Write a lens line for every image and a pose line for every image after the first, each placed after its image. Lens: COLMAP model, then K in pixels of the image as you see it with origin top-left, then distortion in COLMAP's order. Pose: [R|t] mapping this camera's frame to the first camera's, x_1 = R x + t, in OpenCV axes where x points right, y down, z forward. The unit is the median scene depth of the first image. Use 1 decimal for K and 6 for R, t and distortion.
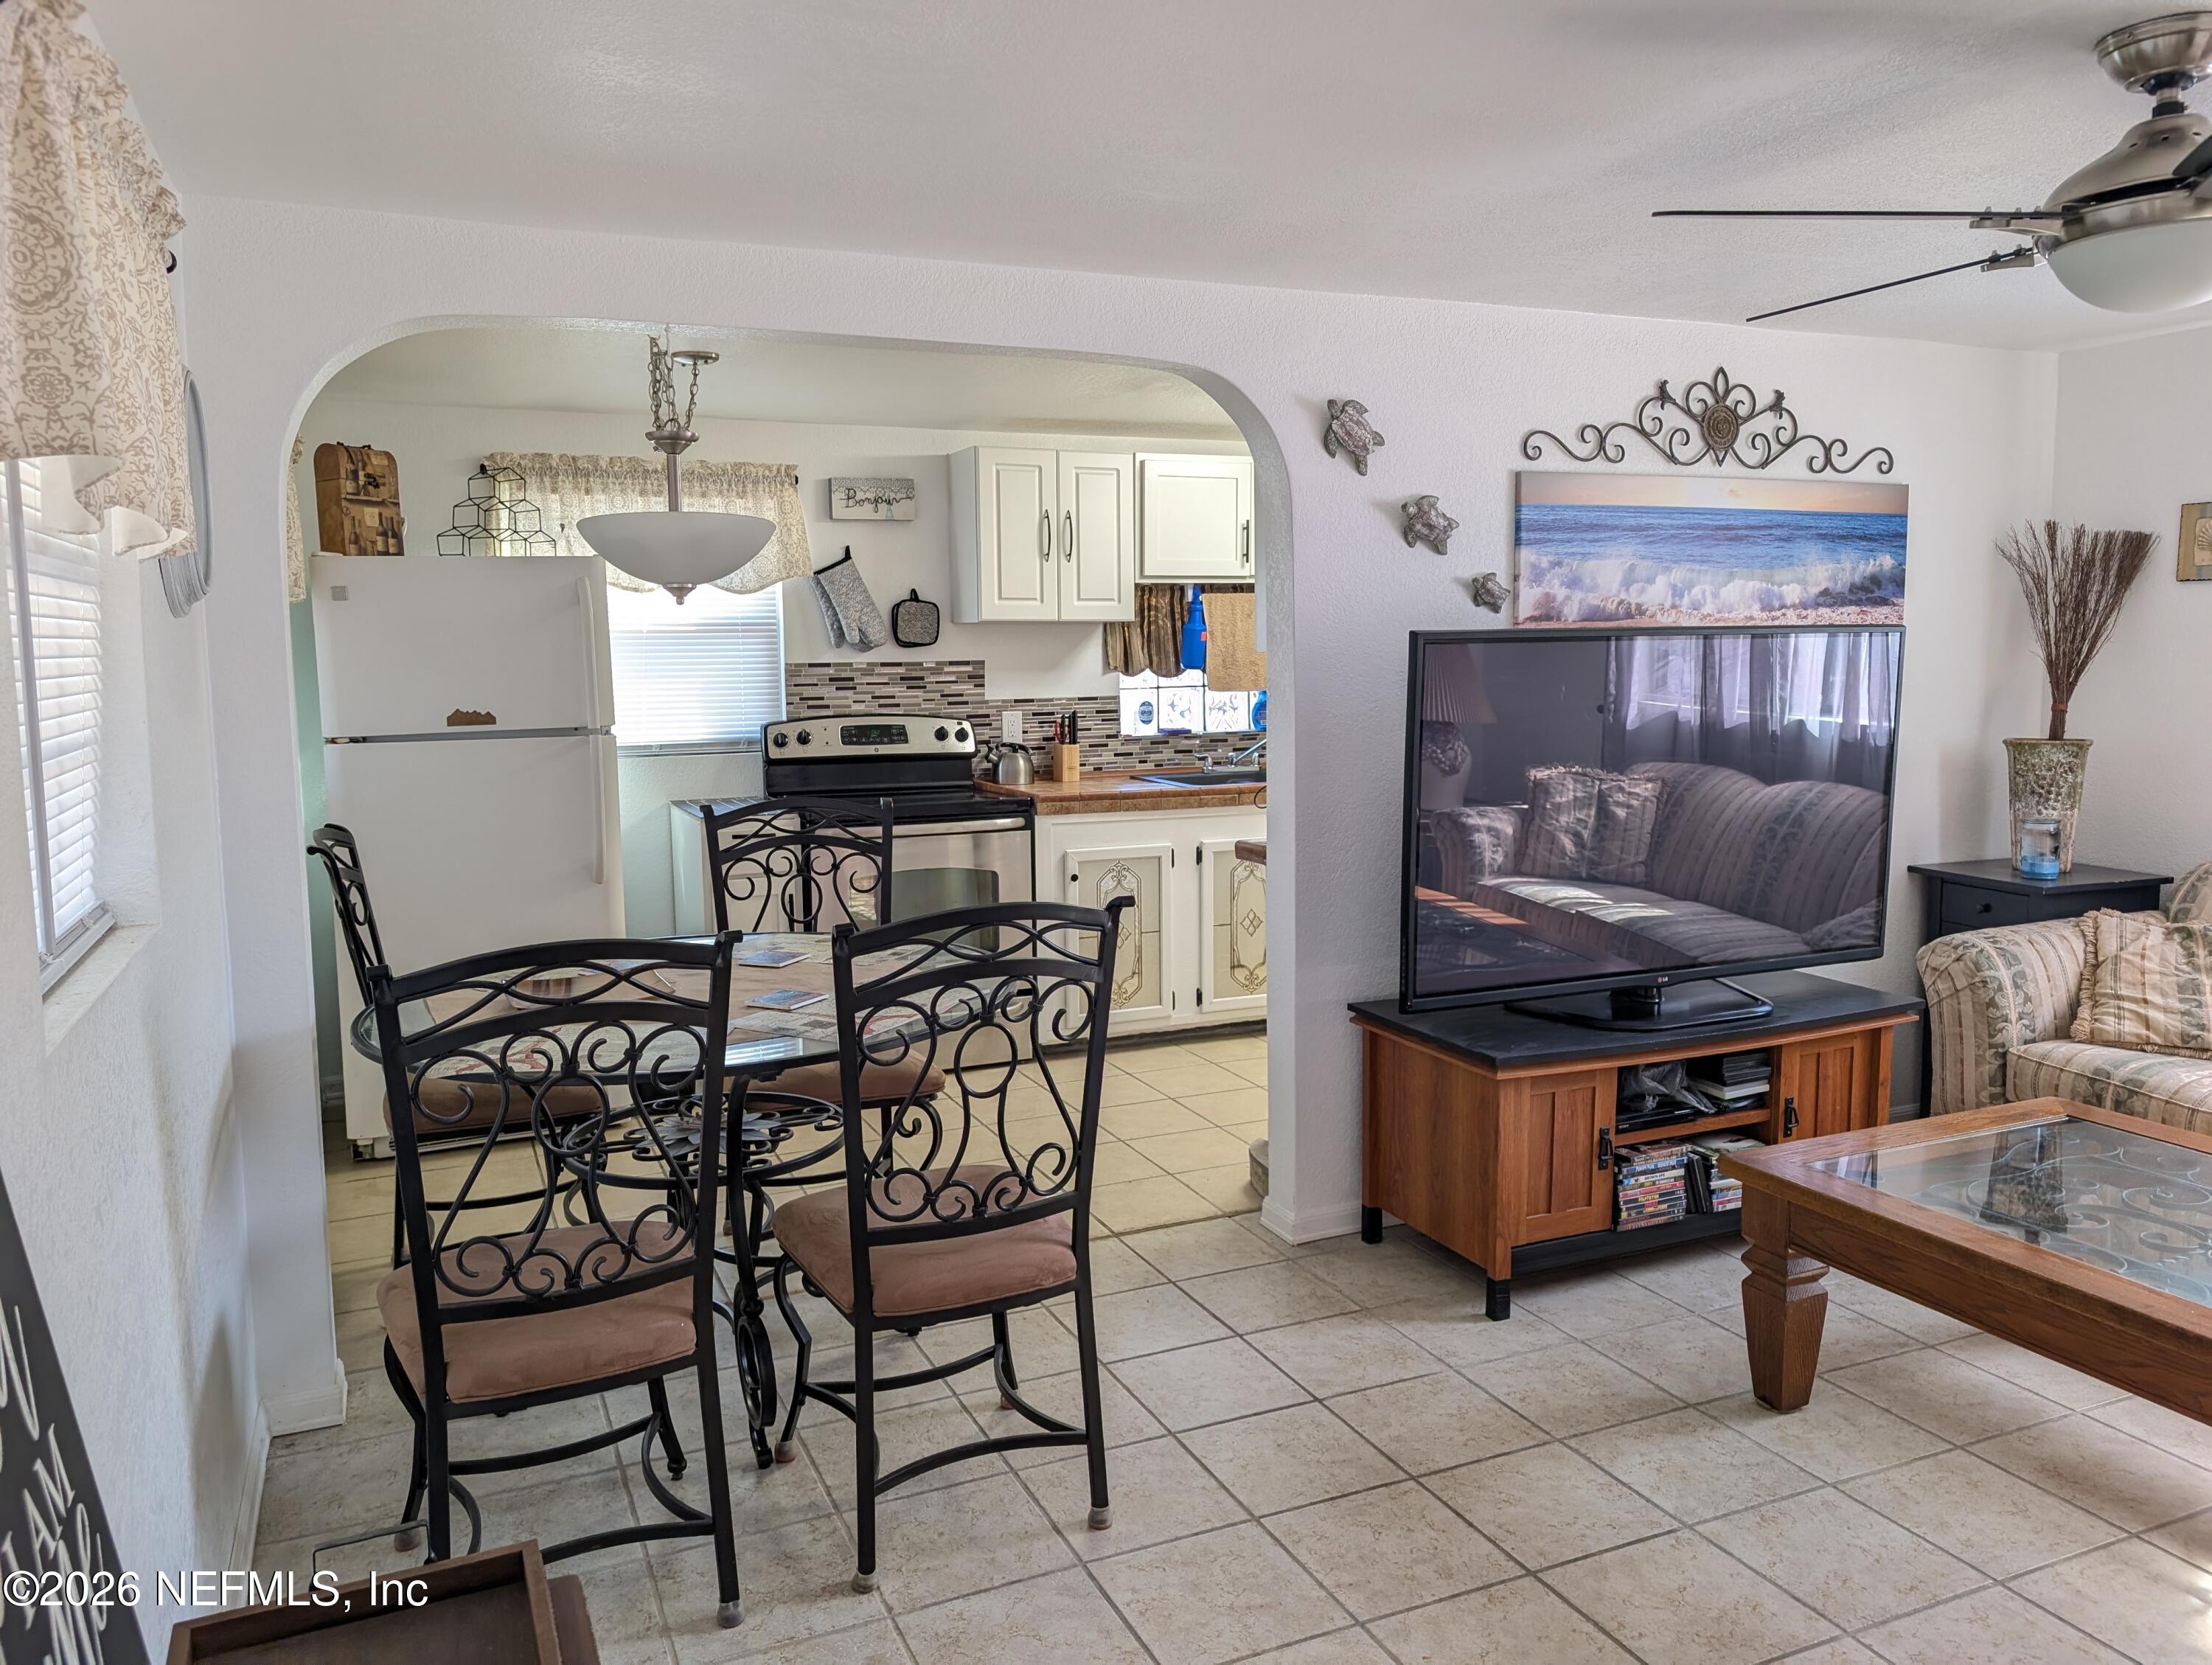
lens RADIAL K [[1579.8, 0, 1086.6], [0, 1579.8, 817.5], [0, 0, 1]] dist [0.036634, -0.032816]
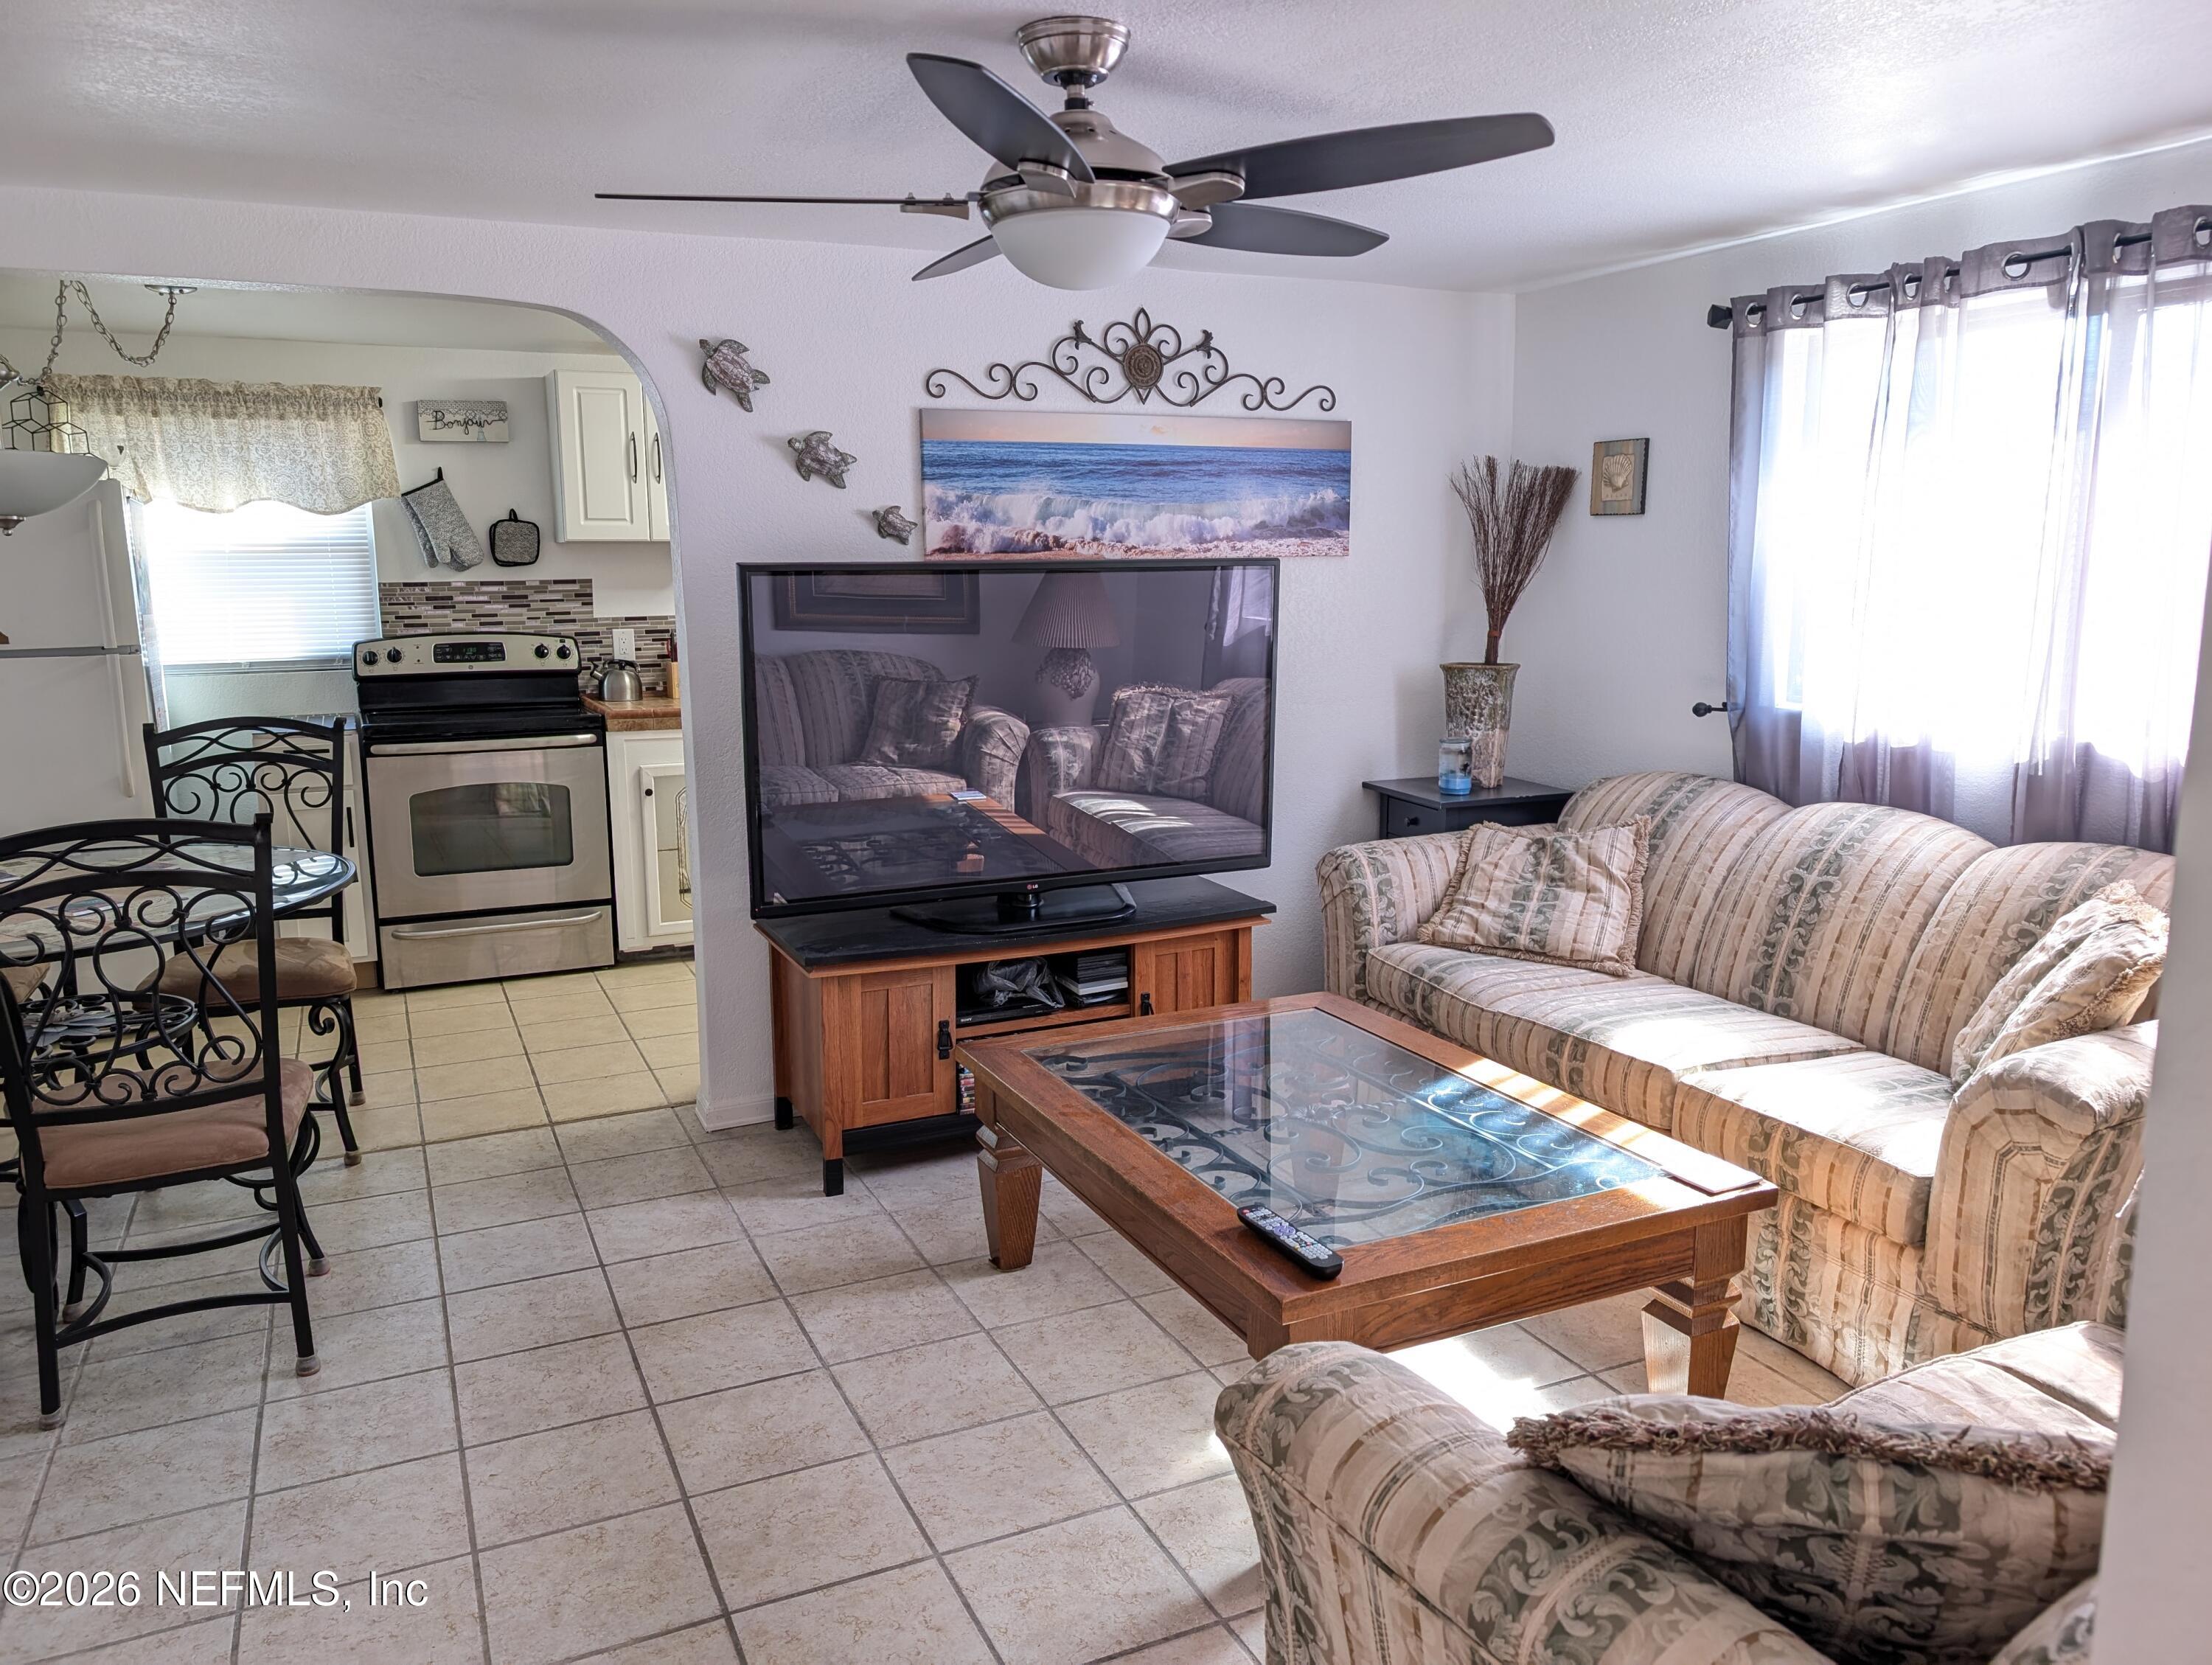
lens RADIAL K [[1579.8, 0, 1087.8], [0, 1579.8, 825.9], [0, 0, 1]] dist [0.036634, -0.032816]
pose [[0.999795, 0.000278, 0.020264, 0.353250], [-0.001535, 0.998073, 0.062033, -0.006324], [-0.020207, -0.062051, 0.997868, -0.071105]]
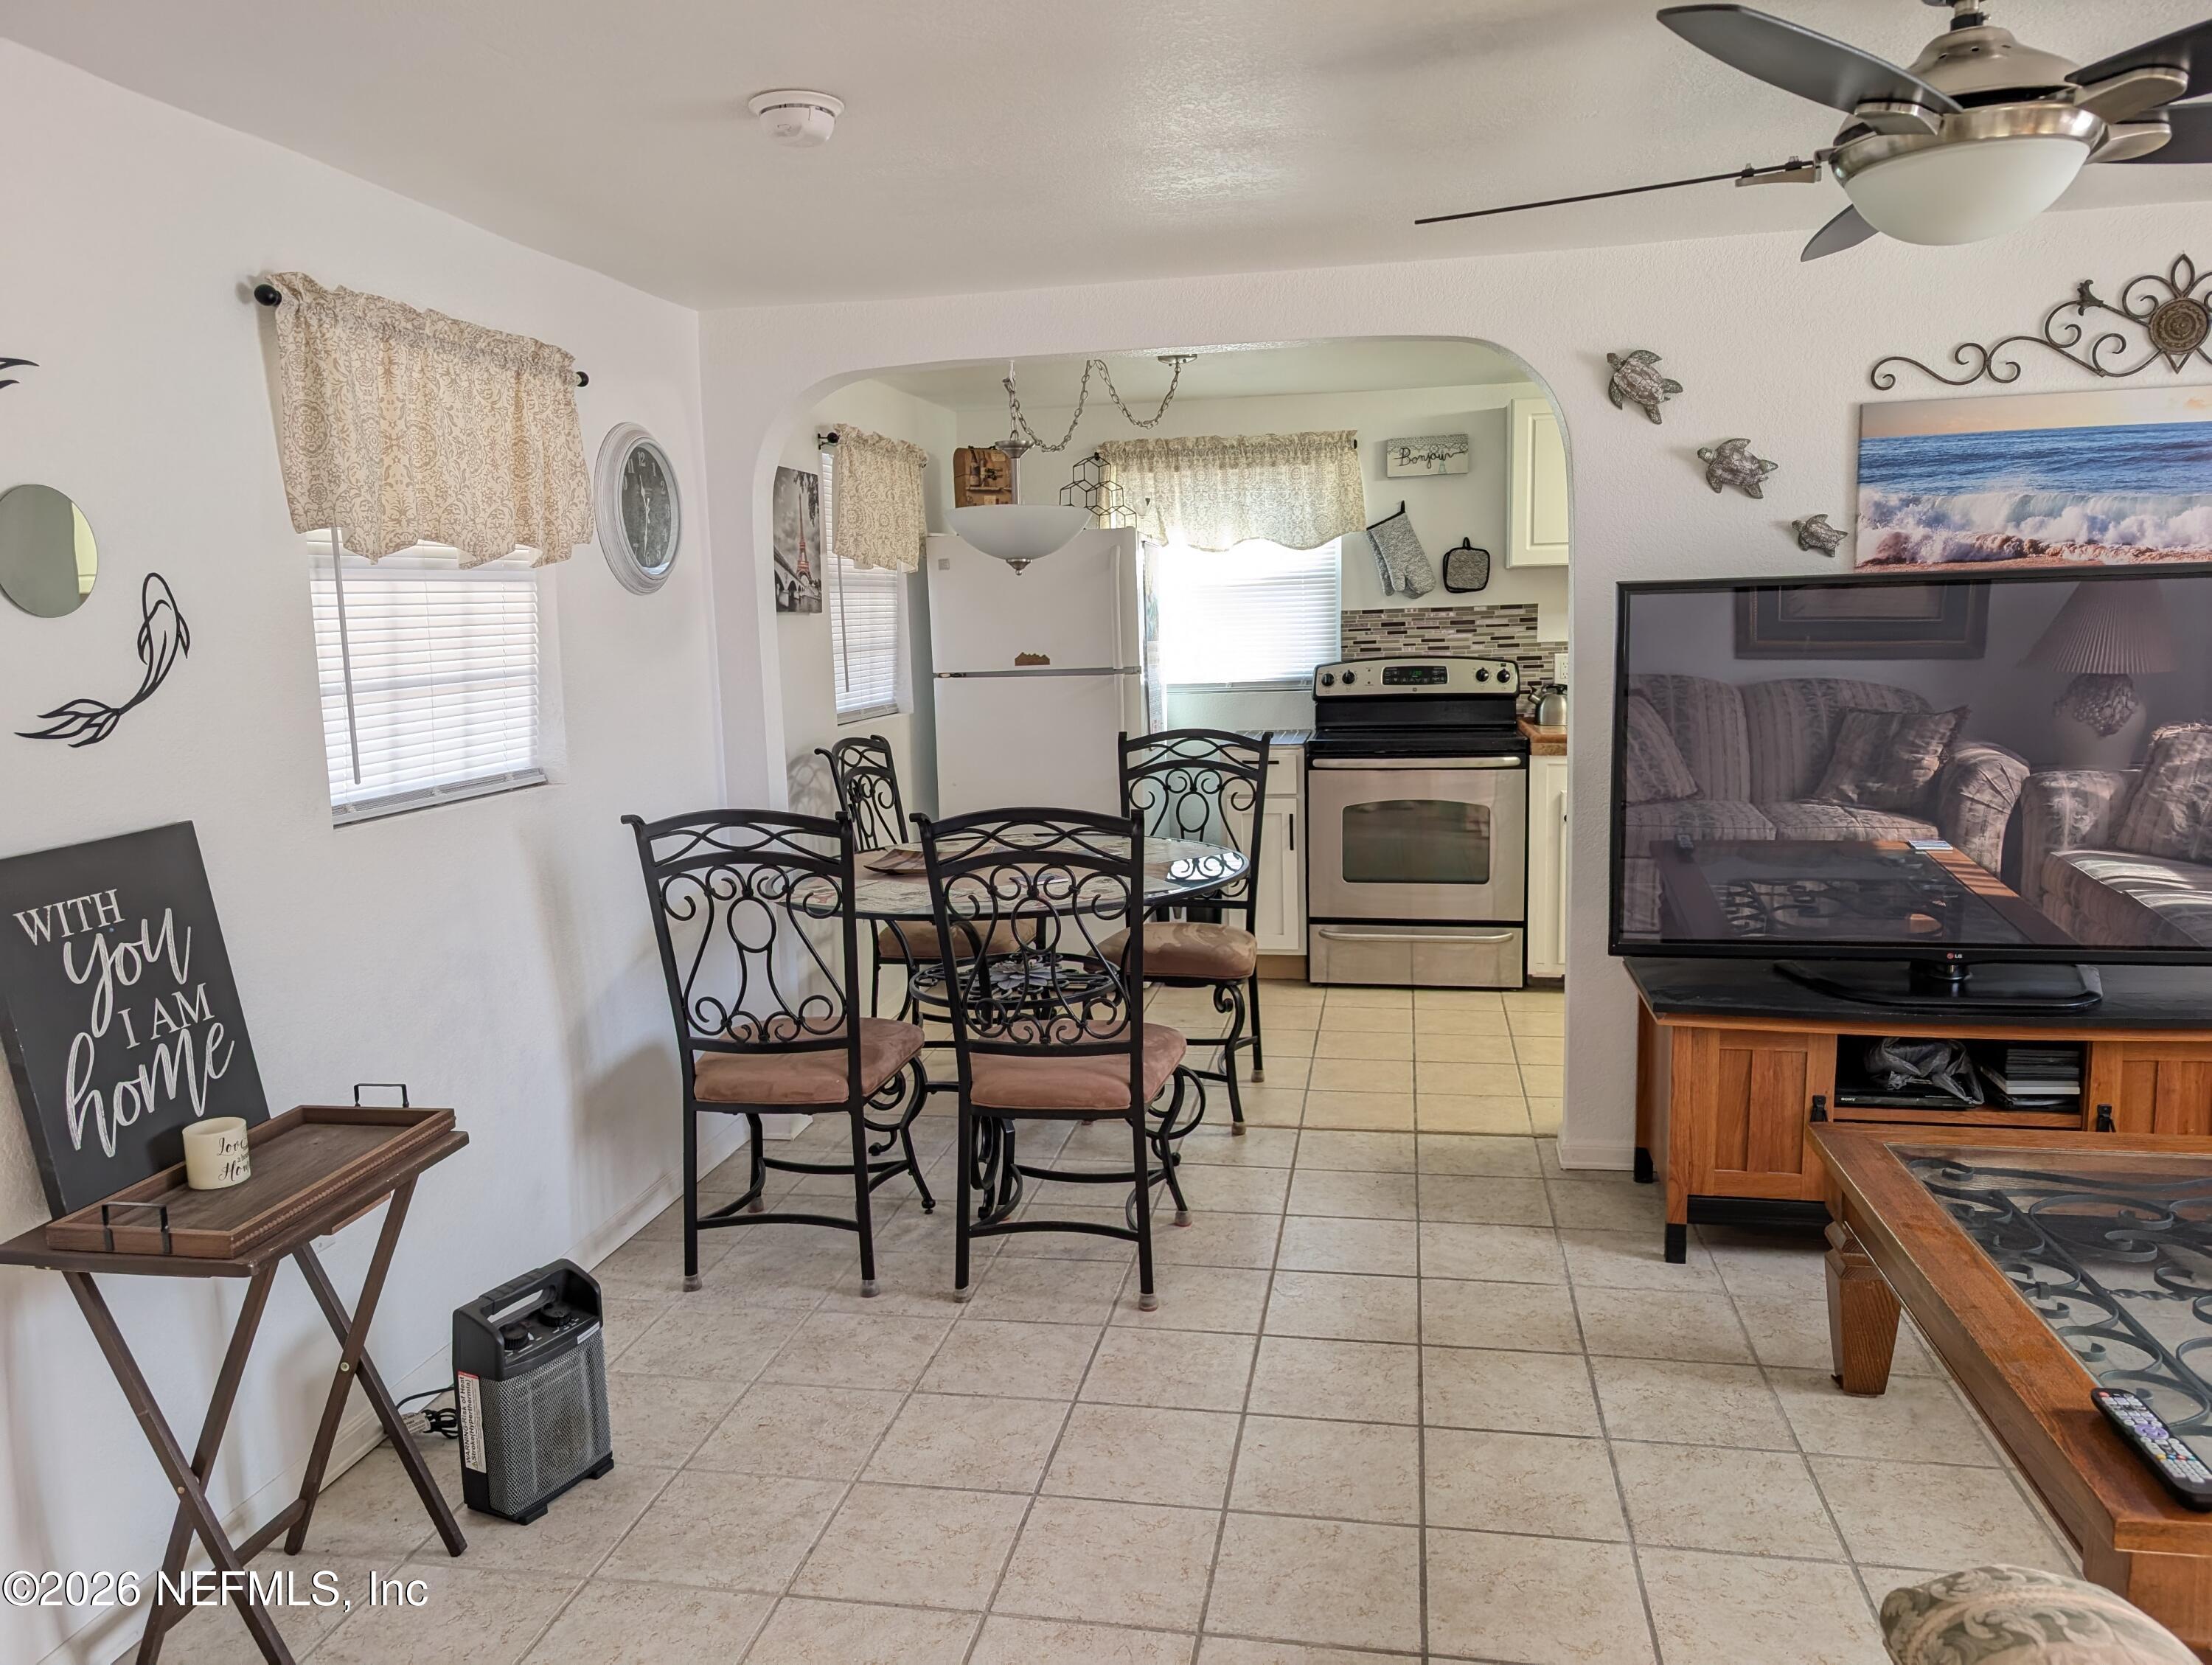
lens RADIAL K [[1579.8, 0, 1106.8], [0, 1579.8, 826.8], [0, 0, 1]] dist [0.036634, -0.032816]
pose [[0.827207, 0.068598, -0.557694, 0.433762], [-0.042702, 0.997324, 0.059335, -0.005724], [0.560272, -0.025268, 0.827923, -0.032776]]
